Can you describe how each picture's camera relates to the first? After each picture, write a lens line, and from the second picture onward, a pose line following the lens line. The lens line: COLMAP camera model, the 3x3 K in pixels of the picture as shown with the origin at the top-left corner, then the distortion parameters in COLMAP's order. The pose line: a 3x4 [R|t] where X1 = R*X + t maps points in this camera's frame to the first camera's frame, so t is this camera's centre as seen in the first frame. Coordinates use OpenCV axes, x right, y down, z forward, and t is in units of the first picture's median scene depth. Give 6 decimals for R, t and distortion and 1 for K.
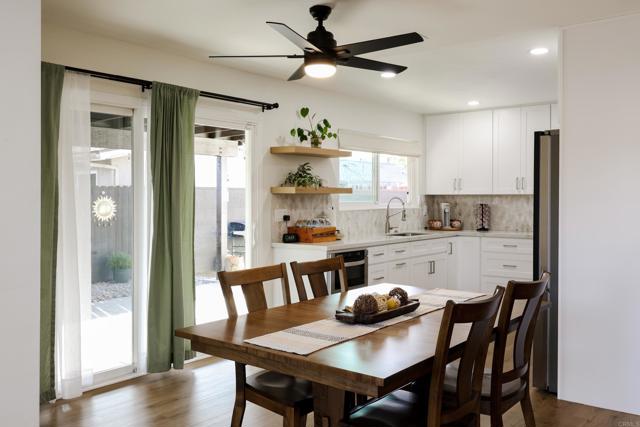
lens RADIAL K [[584.2, 0, 320.0], [0, 584.2, 213.5], [0, 0, 1]] dist [-0.004564, -0.003092]
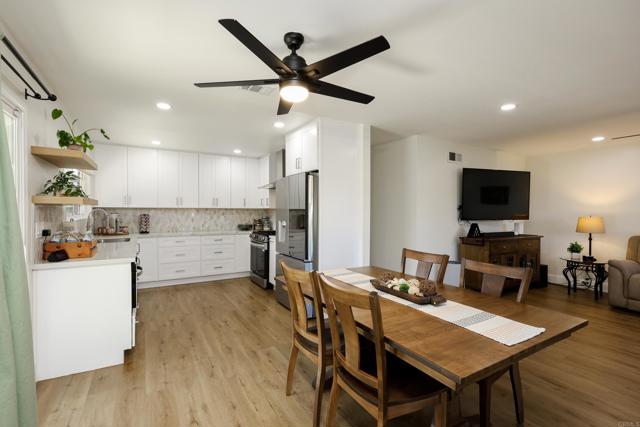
lens RADIAL K [[292.5, 0, 320.0], [0, 292.5, 213.5], [0, 0, 1]] dist [-0.001417, 0.000135]
pose [[0.354980, -0.007041, 0.934847, -0.302587], [0.022574, 0.999745, -0.001042, -0.010603], [-0.934601, 0.021473, 0.355049, 0.458515]]
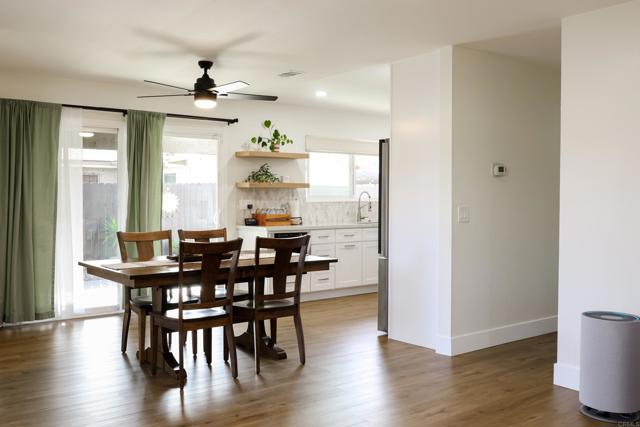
lens RADIAL K [[629.0, 0, 320.0], [0, 629.0, 213.5], [0, 0, 1]] dist [0.004545, 0.002739]
pose [[0.972776, 0.008344, -0.231596, 0.400147], [-0.008810, 0.999961, -0.000978, 0.022009], [0.231579, 0.002991, 0.972812, -0.303335]]
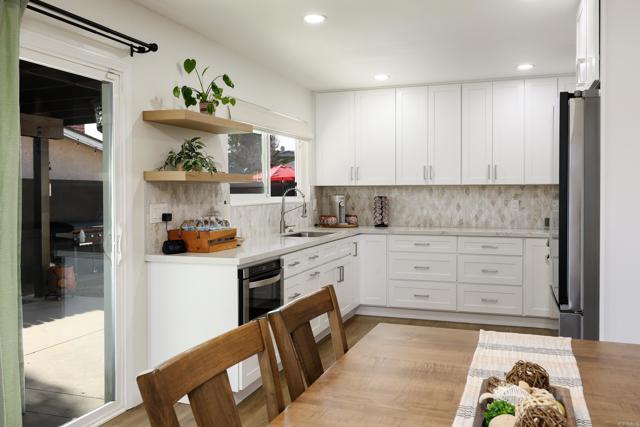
lens RADIAL K [[554.0, 0, 326.8], [0, 554.0, 202.1], [0, 0, 1]] dist [0.007563, 0.004103]
pose [[0.946072, -0.008363, 0.323848, -0.086843], [0.011725, 0.999896, -0.008432, -0.002228], [-0.323743, 0.011774, 0.946072, 0.316724]]
